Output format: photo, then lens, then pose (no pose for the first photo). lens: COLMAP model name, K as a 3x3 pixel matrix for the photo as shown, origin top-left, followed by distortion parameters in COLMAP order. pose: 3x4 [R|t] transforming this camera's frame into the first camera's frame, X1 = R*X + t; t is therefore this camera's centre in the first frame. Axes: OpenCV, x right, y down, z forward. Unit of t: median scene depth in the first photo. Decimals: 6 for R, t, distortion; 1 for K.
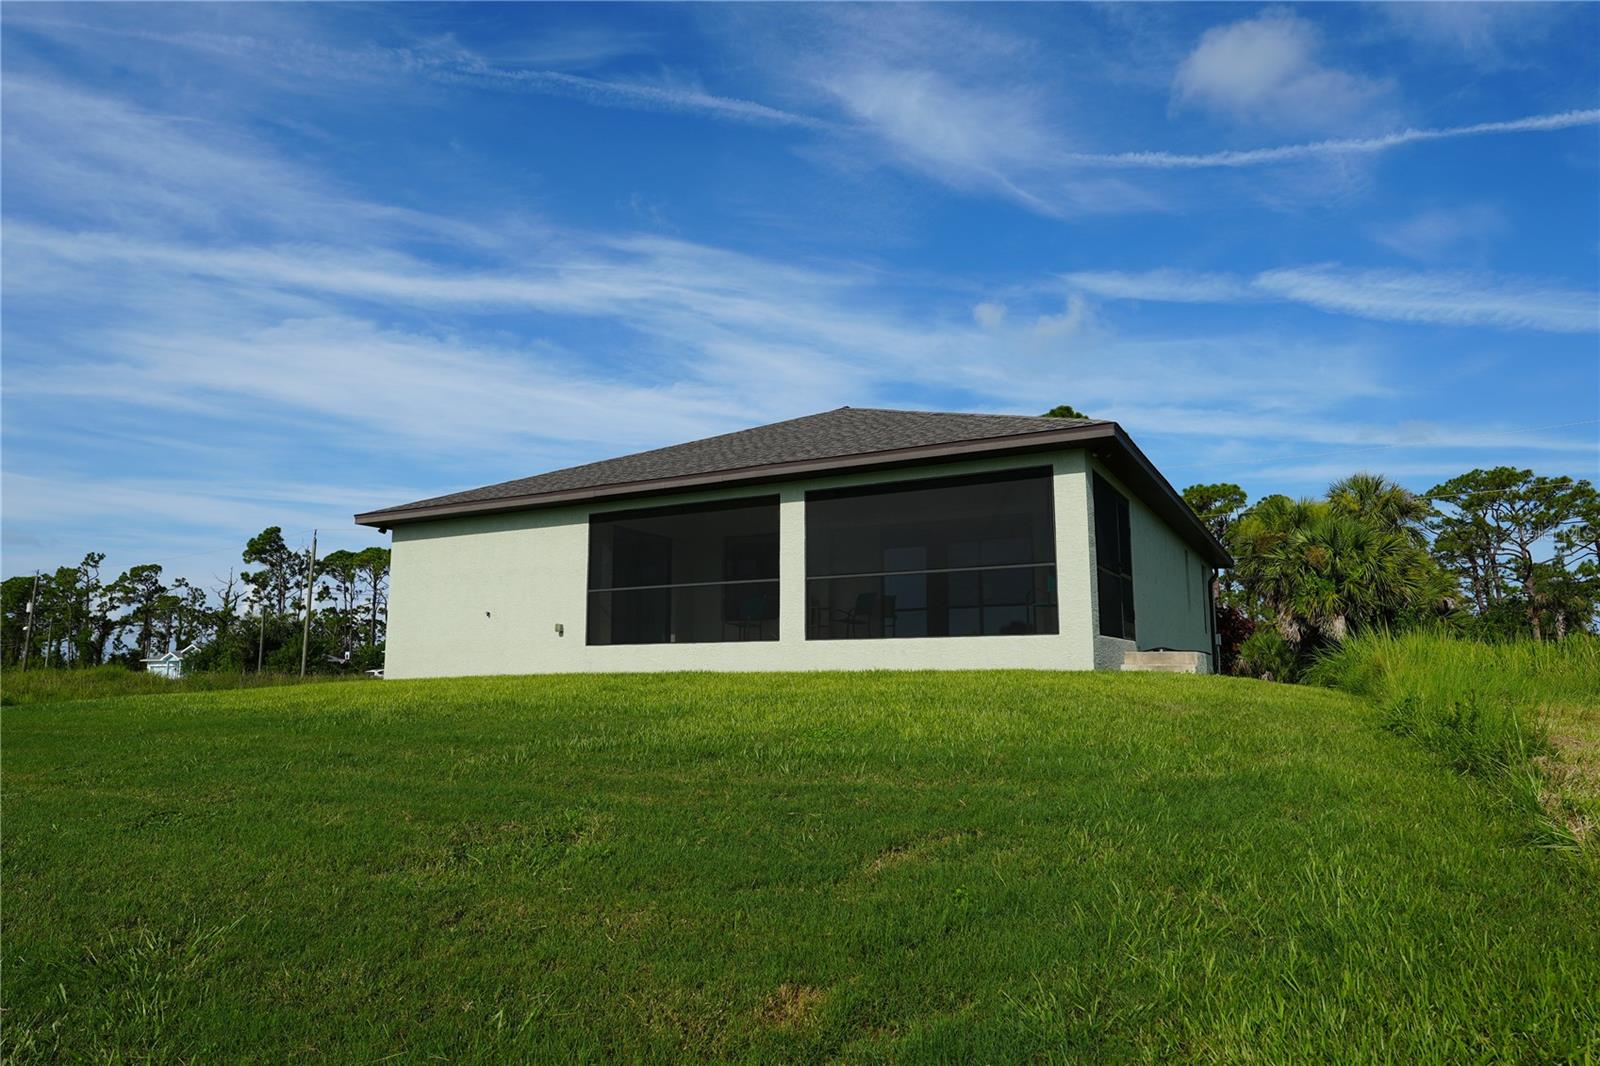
lens RADIAL K [[1016.1, 0, 792.3], [0, 1016.1, 541.6], [0, 0, 1]] dist [-0.003137, -0.003706]
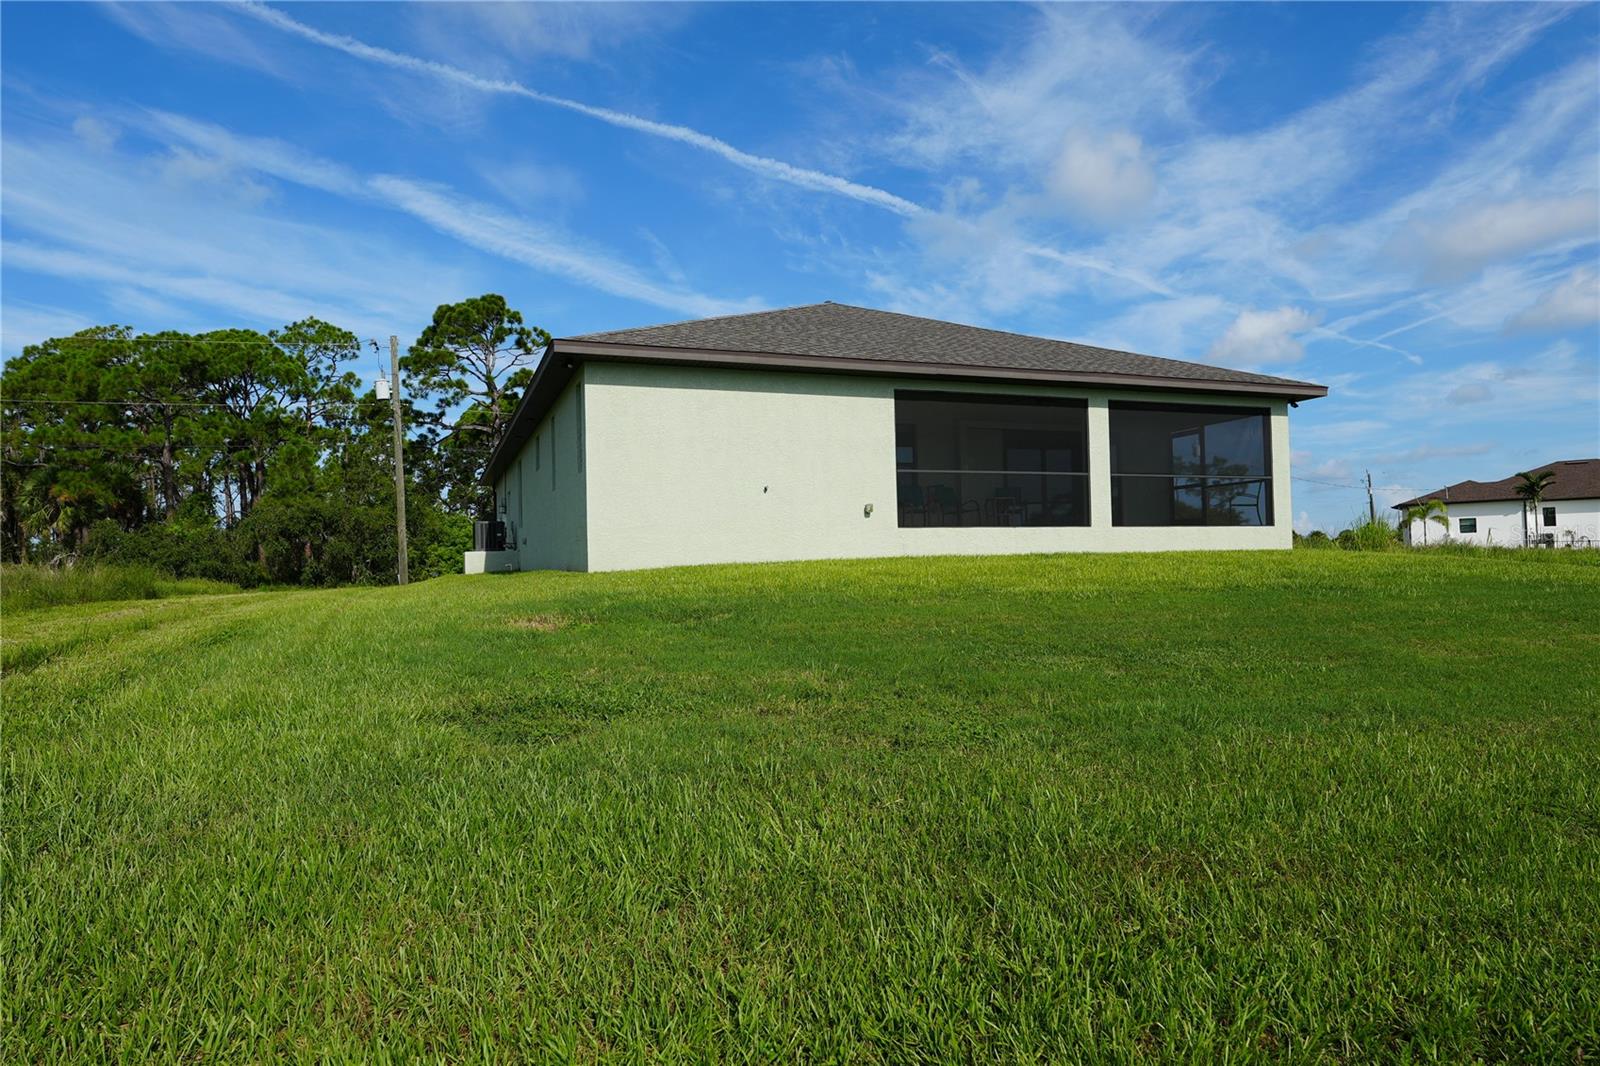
lens RADIAL K [[1016.1, 0, 792.3], [0, 1016.1, 523.7], [0, 0, 1]] dist [-0.003137, -0.003706]
pose [[0.631235, 0.024008, 0.775220, -0.102294], [-0.085991, 0.995525, 0.039188, 0.007081], [-0.770810, -0.091399, 0.630475, 0.048414]]
